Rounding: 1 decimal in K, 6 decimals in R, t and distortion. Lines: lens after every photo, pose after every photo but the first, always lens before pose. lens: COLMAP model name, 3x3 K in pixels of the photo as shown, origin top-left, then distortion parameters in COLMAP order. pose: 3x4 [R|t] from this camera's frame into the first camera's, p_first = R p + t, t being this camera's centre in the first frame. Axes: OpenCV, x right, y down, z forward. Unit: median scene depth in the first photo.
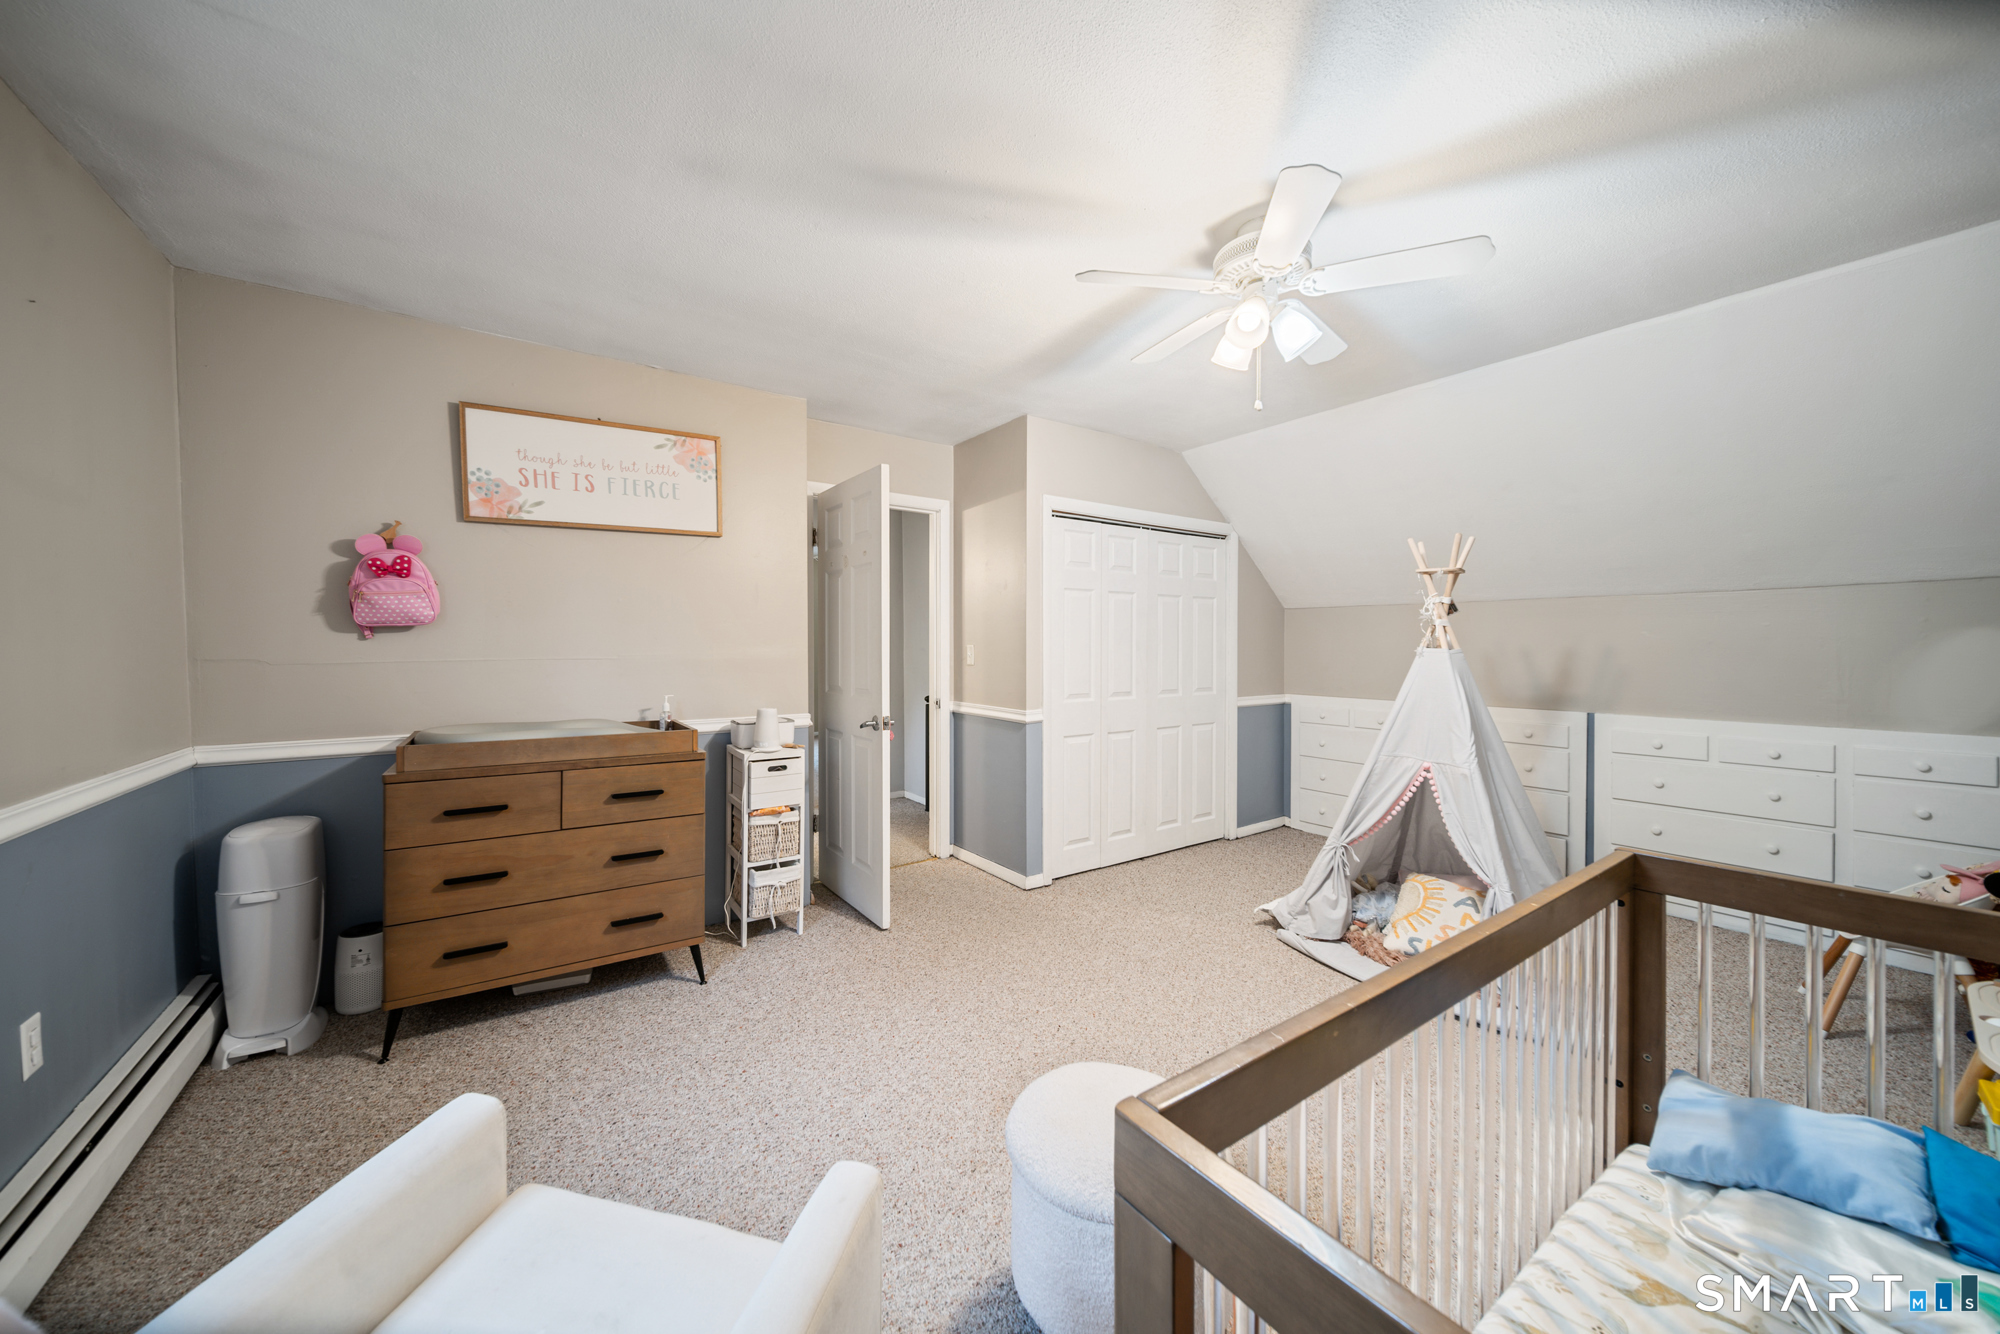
lens RADIAL K [[686.3, 0, 989.3], [0, 686.3, 655.7], [0, 0, 1]] dist [-0.002072, -0.001783]
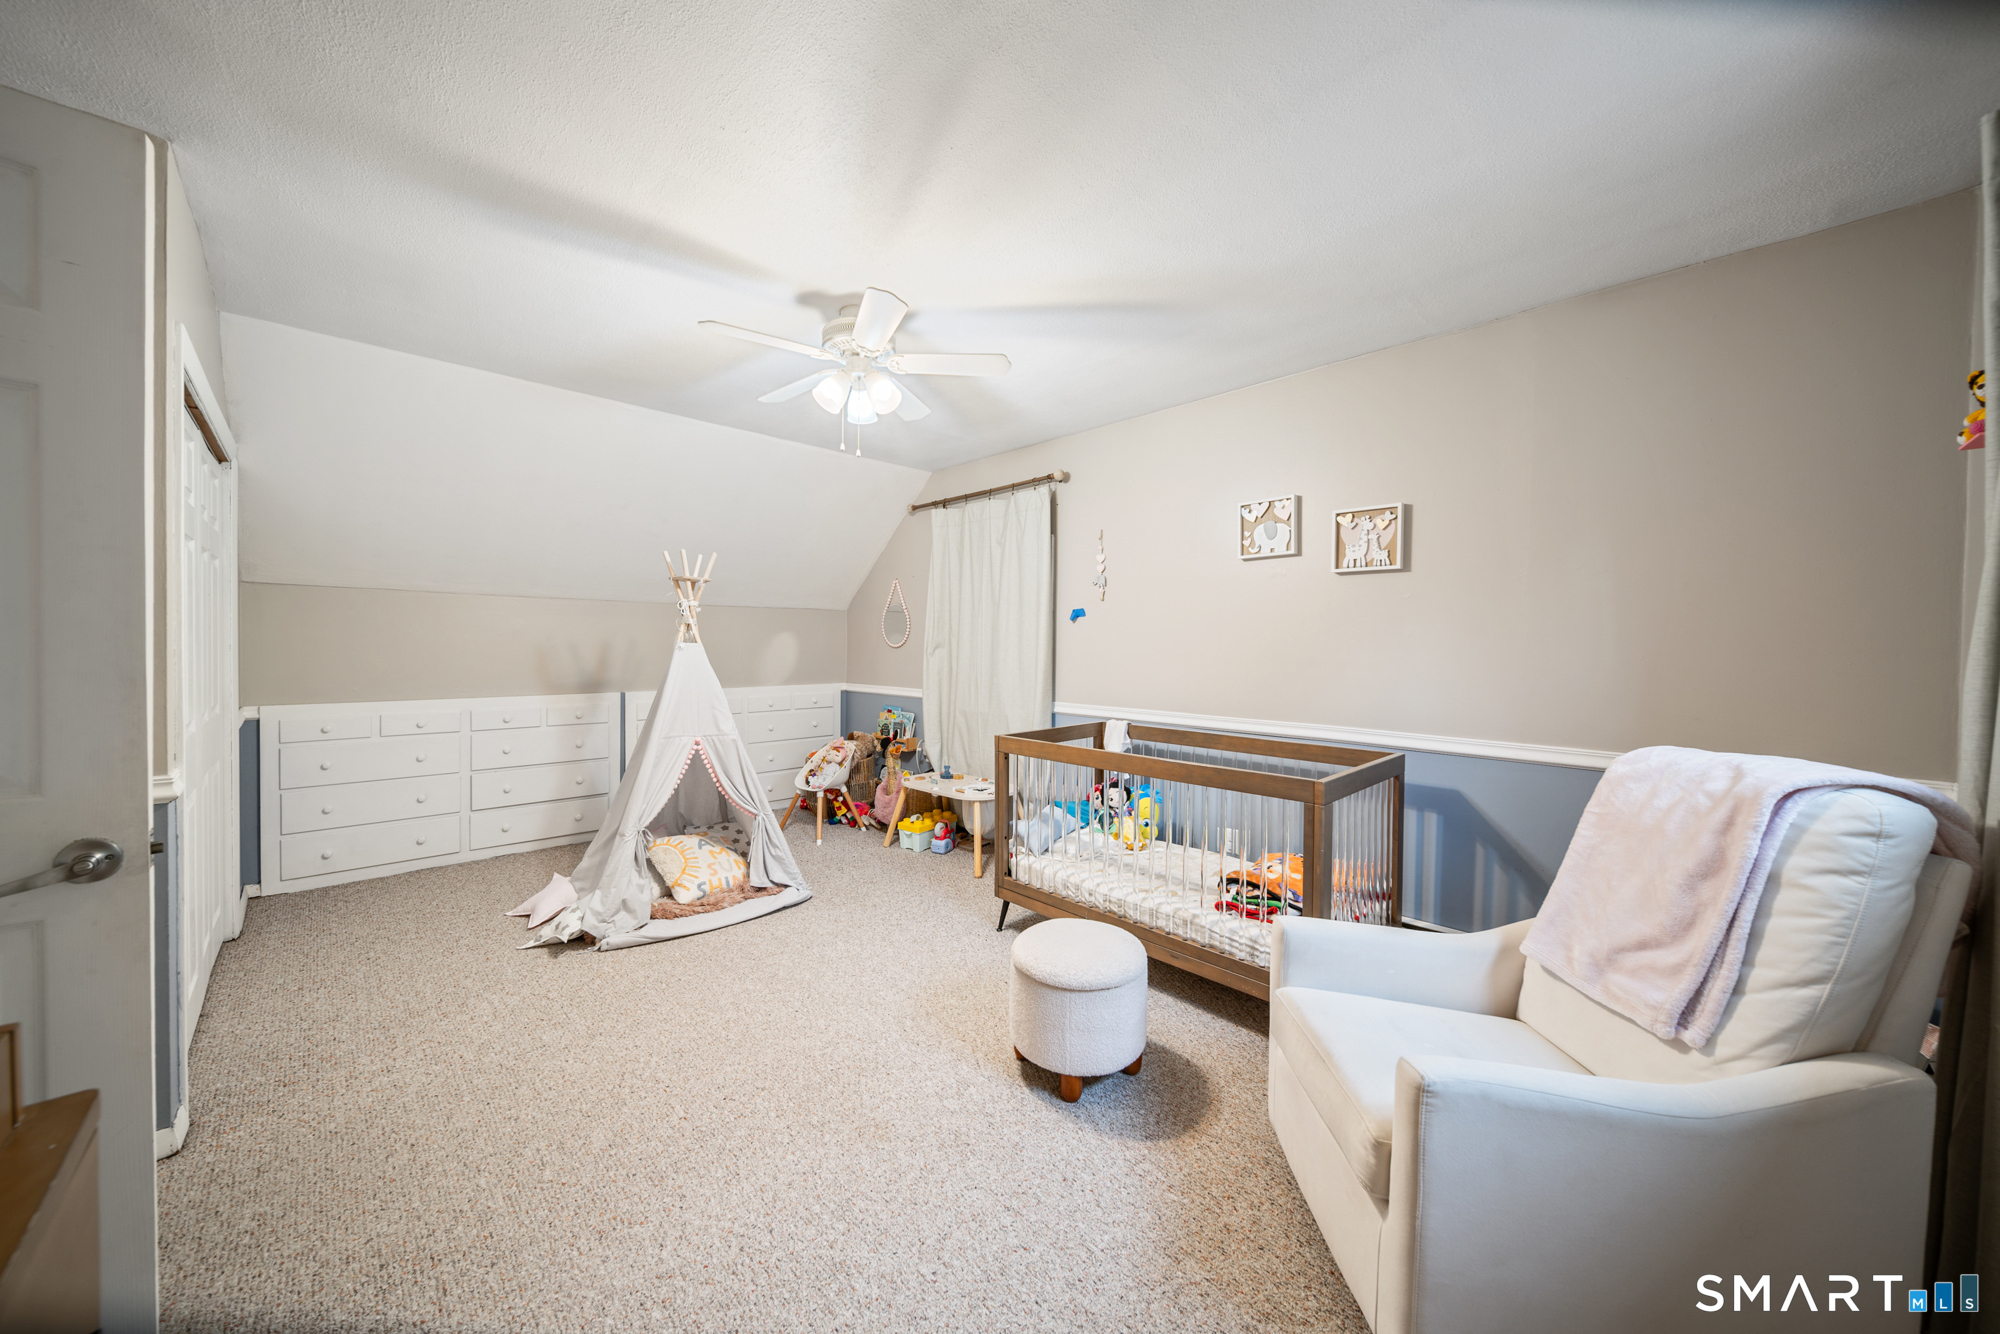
lens RADIAL K [[686.3, 0, 989.3], [0, 686.3, 655.7], [0, 0, 1]] dist [-0.002072, -0.001783]
pose [[-0.161436, -0.016968, 0.986737, -0.515061], [-0.001010, 0.999855, 0.017028, -0.007727], [-0.986883, 0.001752, -0.161430, 0.552162]]
